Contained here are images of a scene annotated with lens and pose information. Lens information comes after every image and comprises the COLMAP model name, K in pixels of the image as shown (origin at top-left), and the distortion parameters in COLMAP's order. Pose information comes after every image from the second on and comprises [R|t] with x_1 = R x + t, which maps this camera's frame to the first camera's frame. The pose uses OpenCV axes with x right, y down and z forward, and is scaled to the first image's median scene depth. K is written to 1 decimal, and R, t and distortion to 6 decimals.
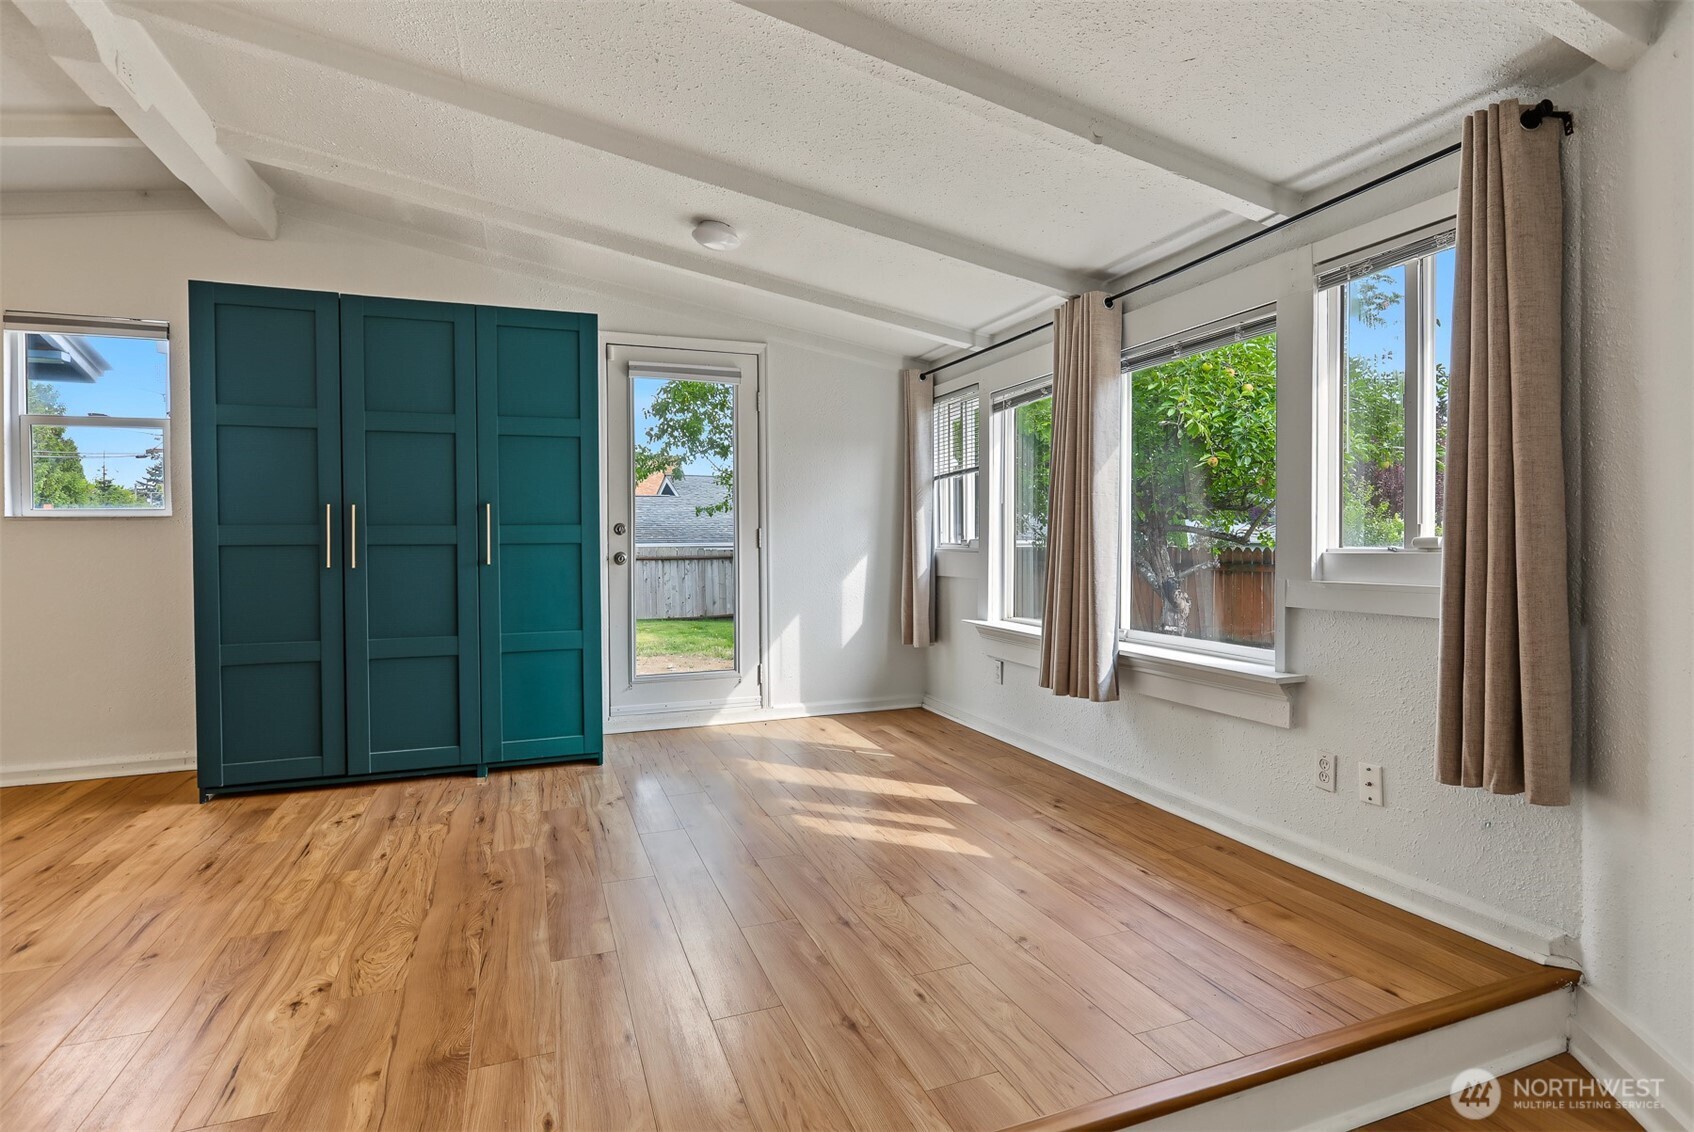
lens RADIAL K [[840.1, 0, 857.2], [0, 840.1, 552.6], [0, 0, 1]] dist [-0.003563, 0.000844]
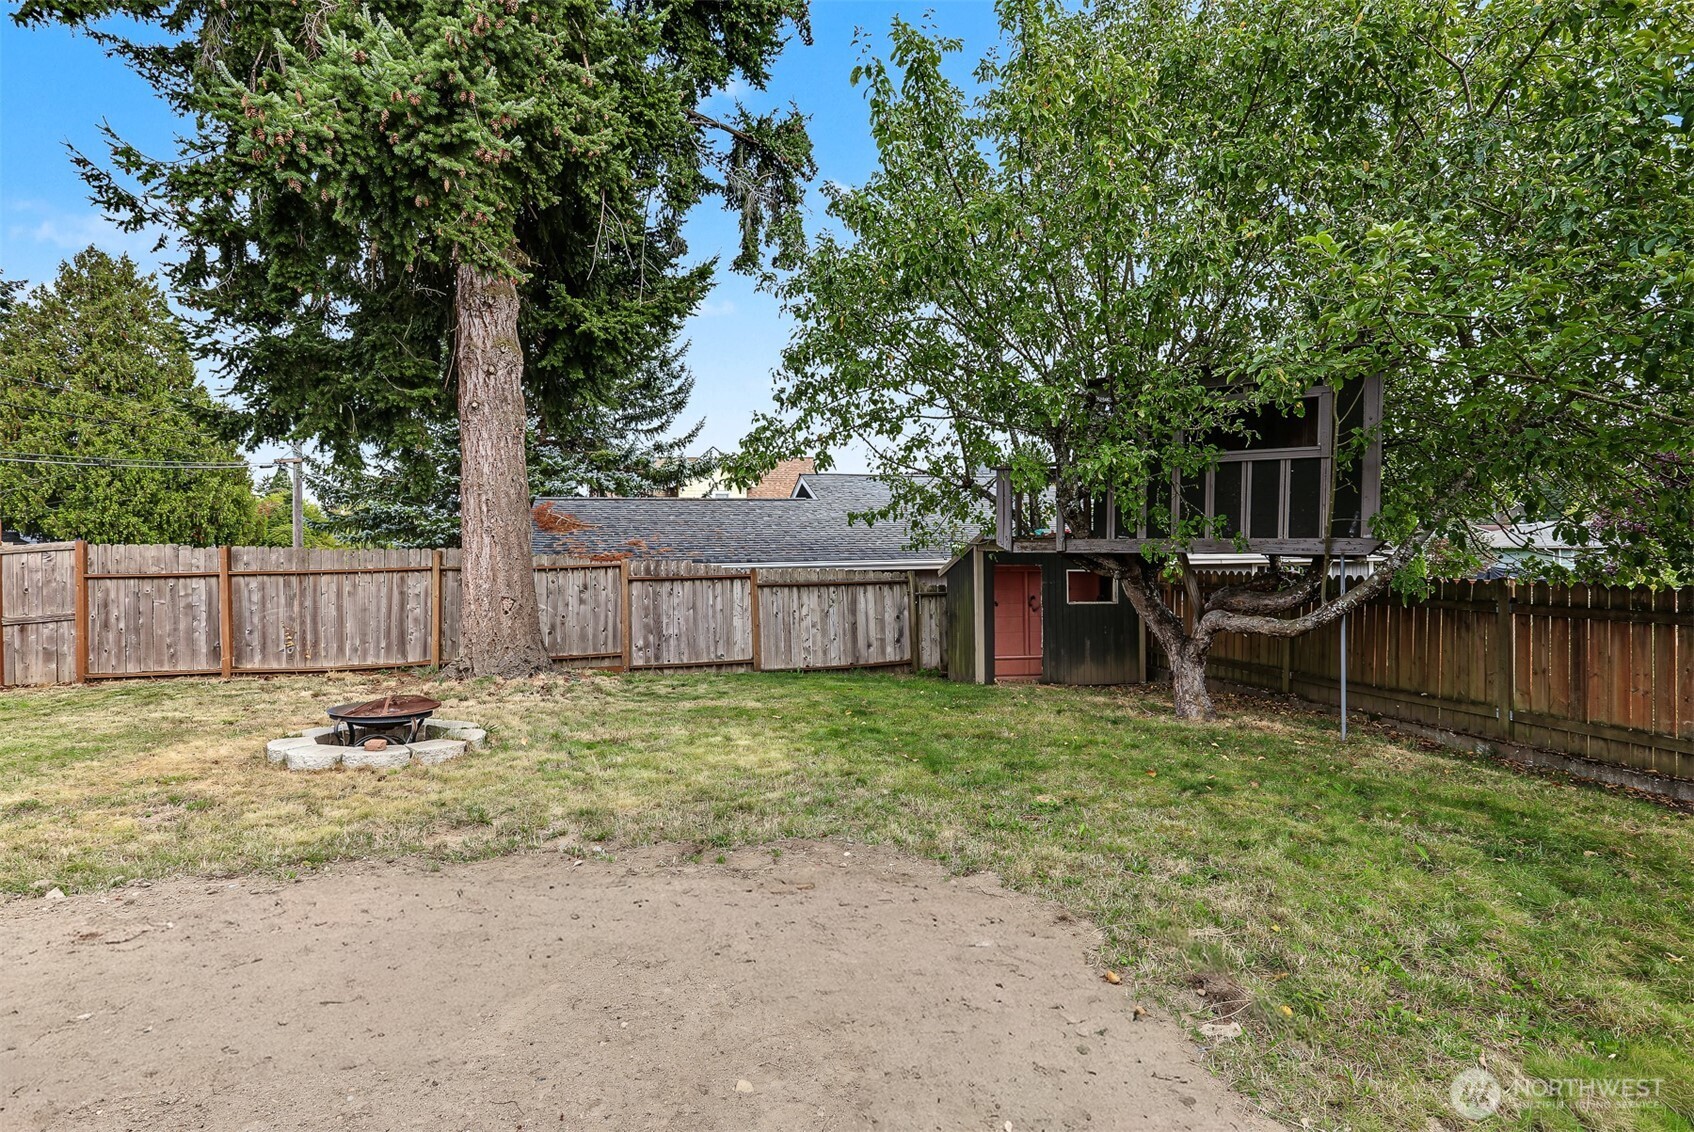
lens RADIAL K [[840.1, 0, 847.0], [0, 840.1, 563.2], [0, 0, 1]] dist [-0.003563, 0.000844]
pose [[0.986140, -0.000347, -0.165913, -0.240776], [0.001308, 0.999983, 0.005680, -0.052143], [0.165908, -0.005818, 0.986124, 1.000507]]
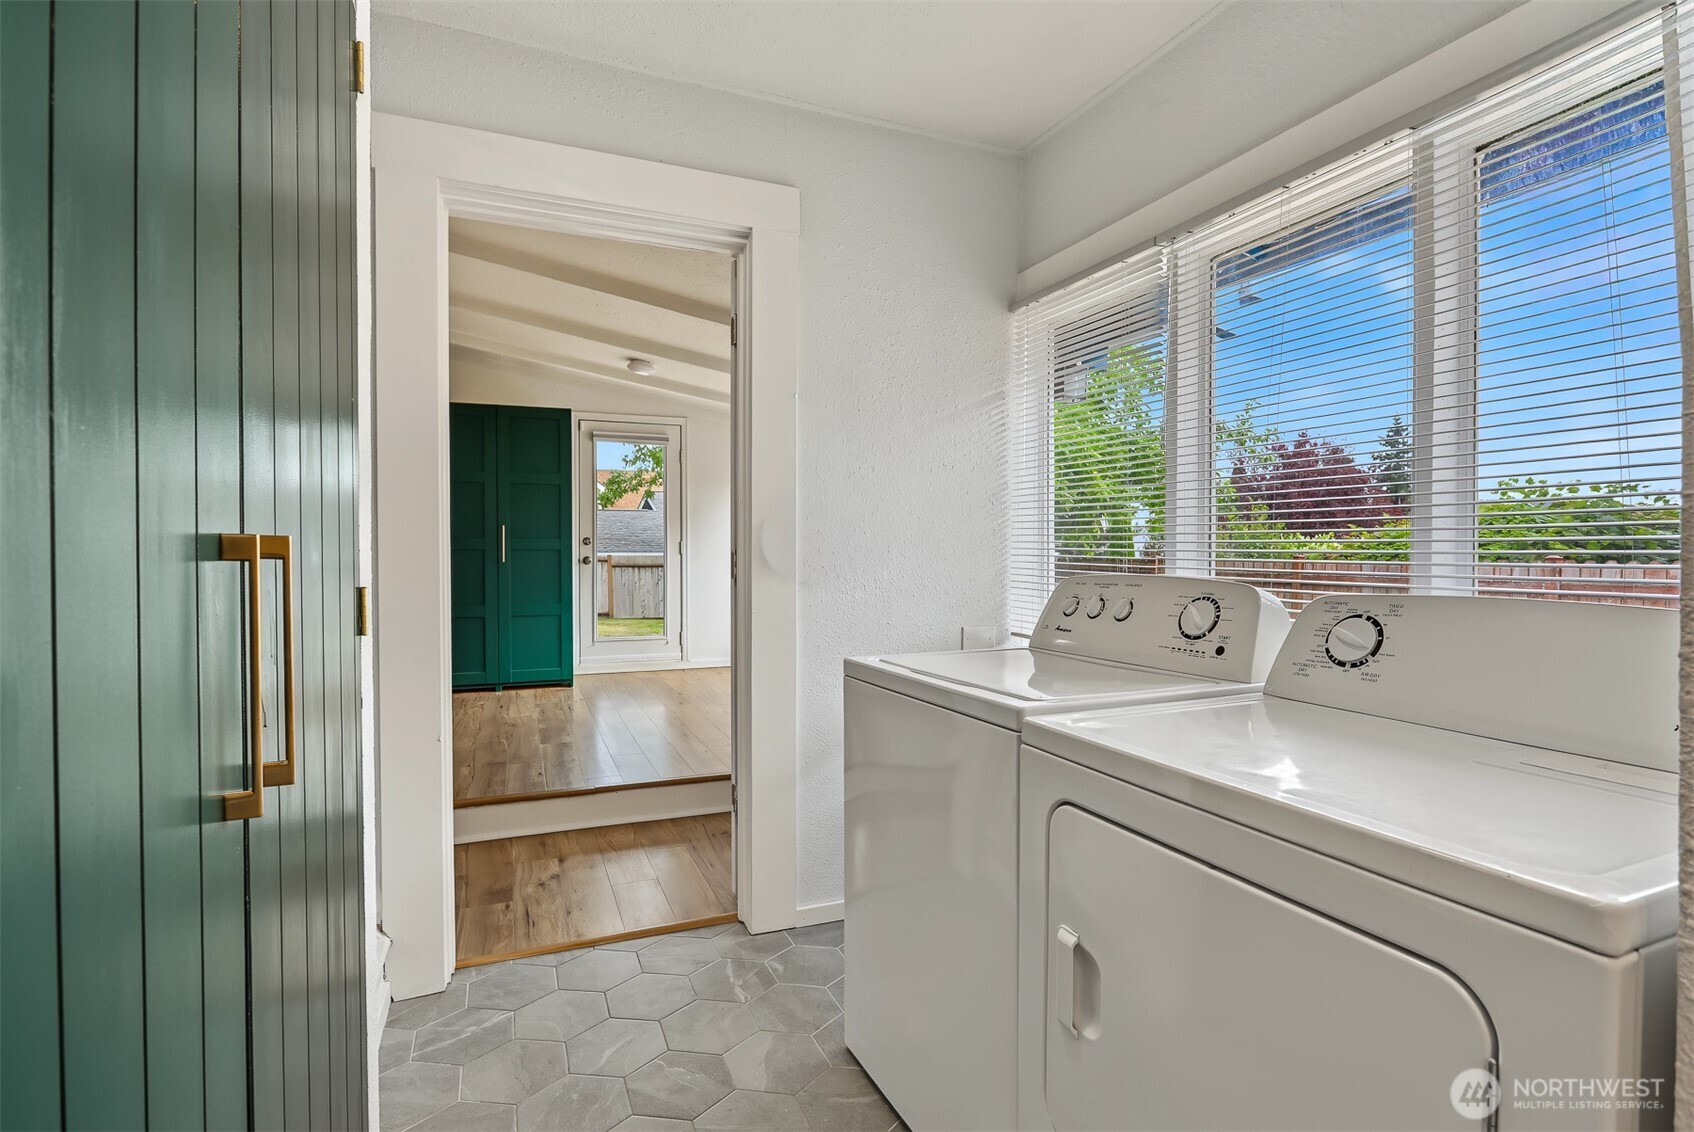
lens RADIAL K [[840.1, 0, 852.9], [0, 840.1, 568.0], [0, 0, 1]] dist [-0.003563, 0.000844]
pose [[0.999950, 0.008034, 0.006033, 0.182325], [-0.008060, 0.999958, 0.004299, 0.009443], [-0.005998, -0.004348, 0.999973, -0.502680]]
